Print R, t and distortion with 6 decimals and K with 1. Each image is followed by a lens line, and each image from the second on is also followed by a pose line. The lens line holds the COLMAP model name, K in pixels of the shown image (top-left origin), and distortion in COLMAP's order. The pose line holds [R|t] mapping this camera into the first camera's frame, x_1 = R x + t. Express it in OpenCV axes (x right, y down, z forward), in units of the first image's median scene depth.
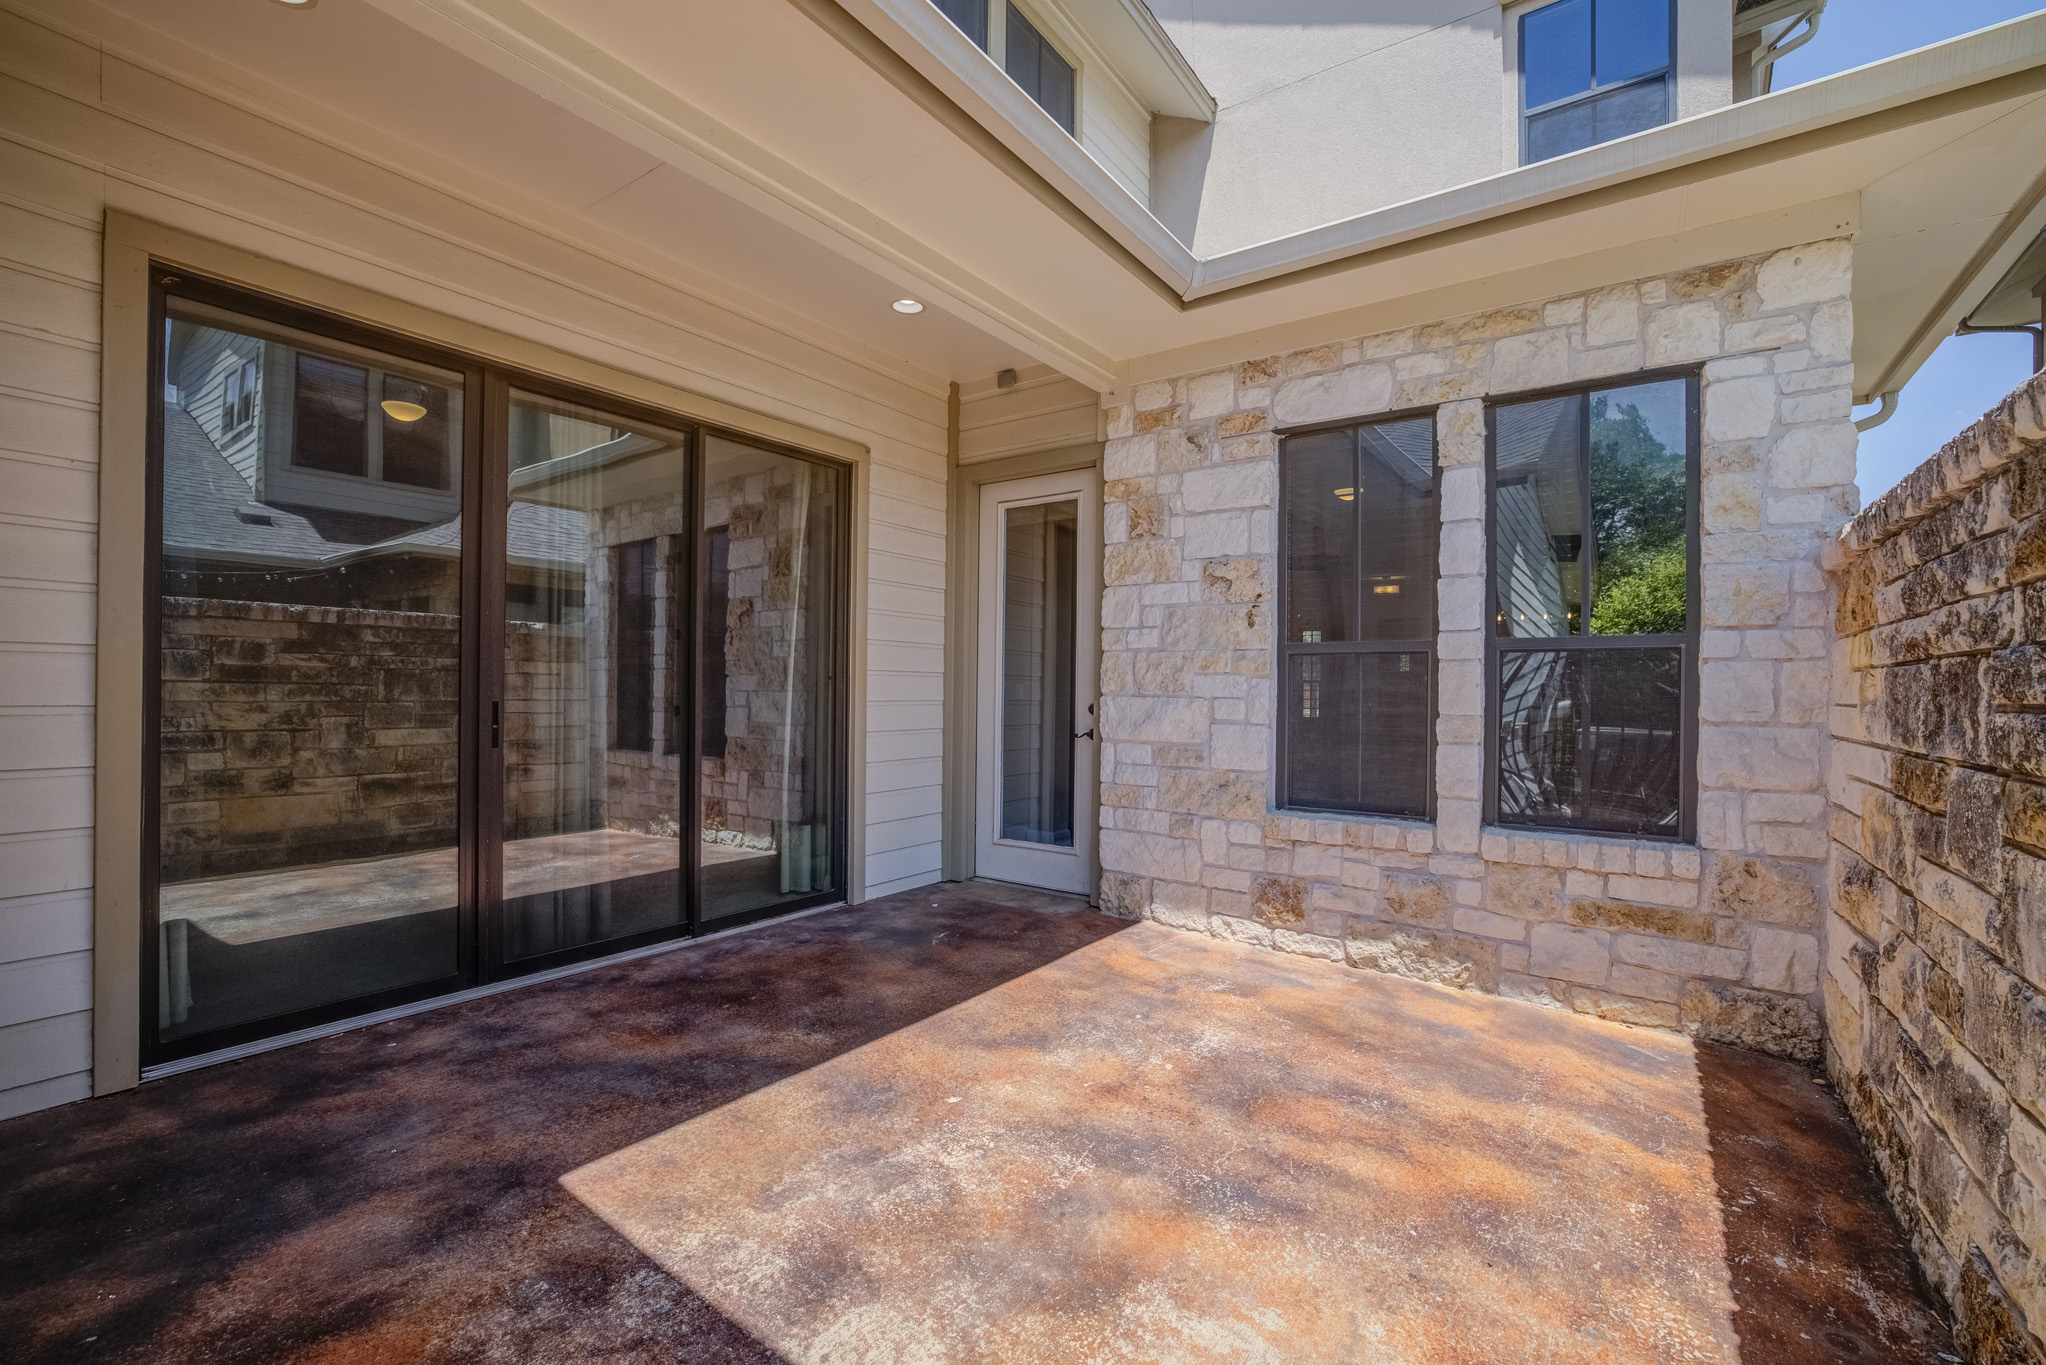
lens RADIAL K [[871.1, 0, 1017.7], [0, 871.1, 686.6], [0, 0, 1]] dist [-0.048329, 0.018159]
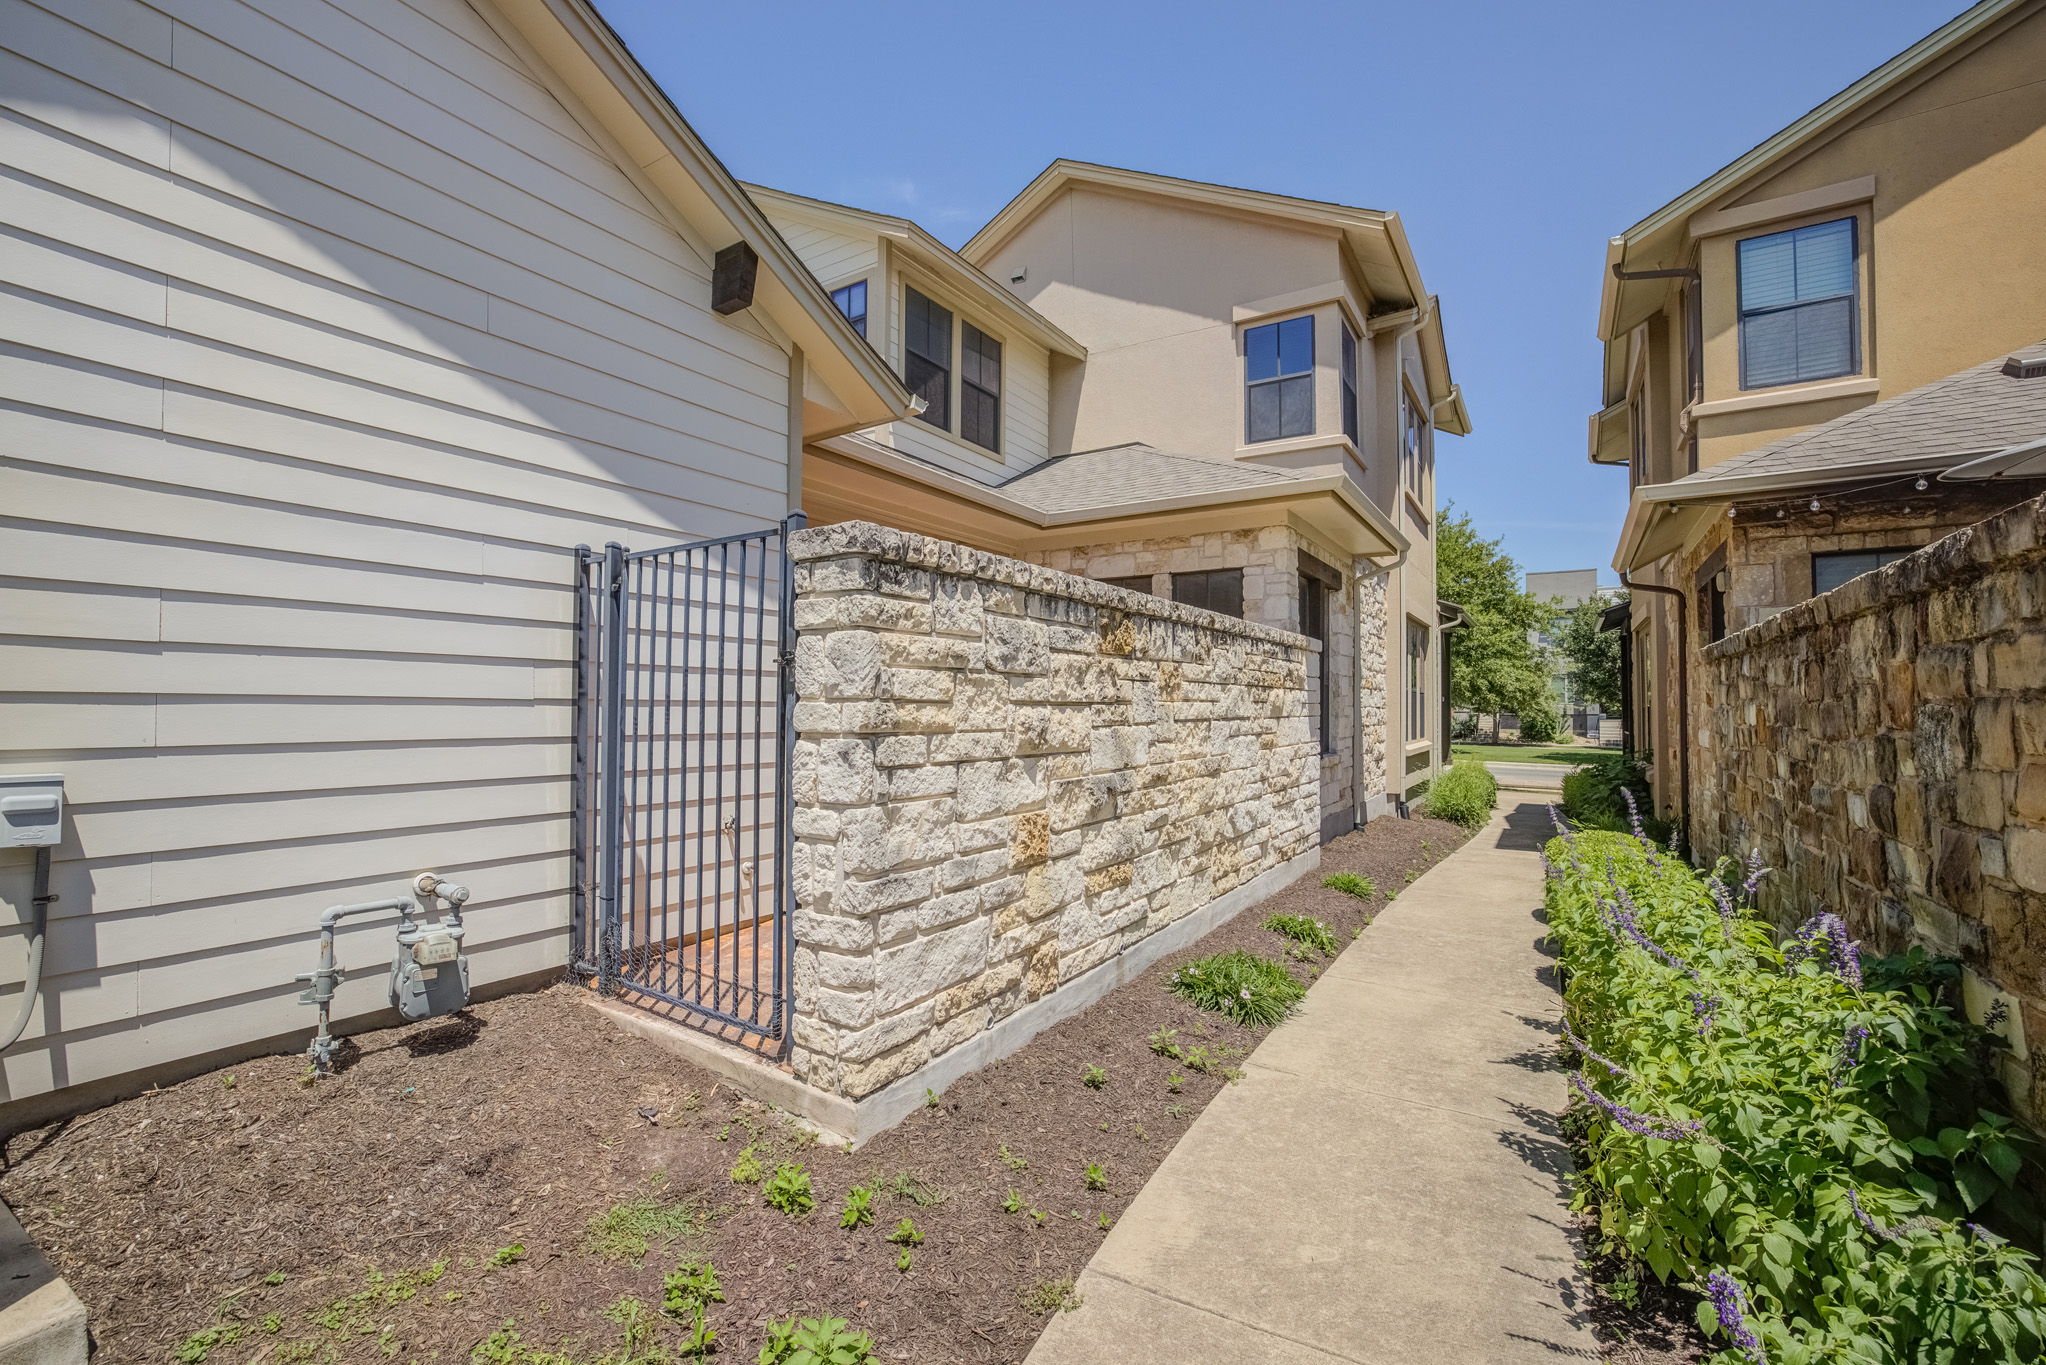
lens RADIAL K [[871.1, 0, 1017.7], [0, 871.1, 686.6], [0, 0, 1]] dist [-0.048329, 0.018159]
pose [[0.998291, -0.004499, 0.058263, -0.008557], [0.005456, 0.999853, -0.016277, 0.008664], [-0.058182, 0.016567, 0.998169, -1.303650]]
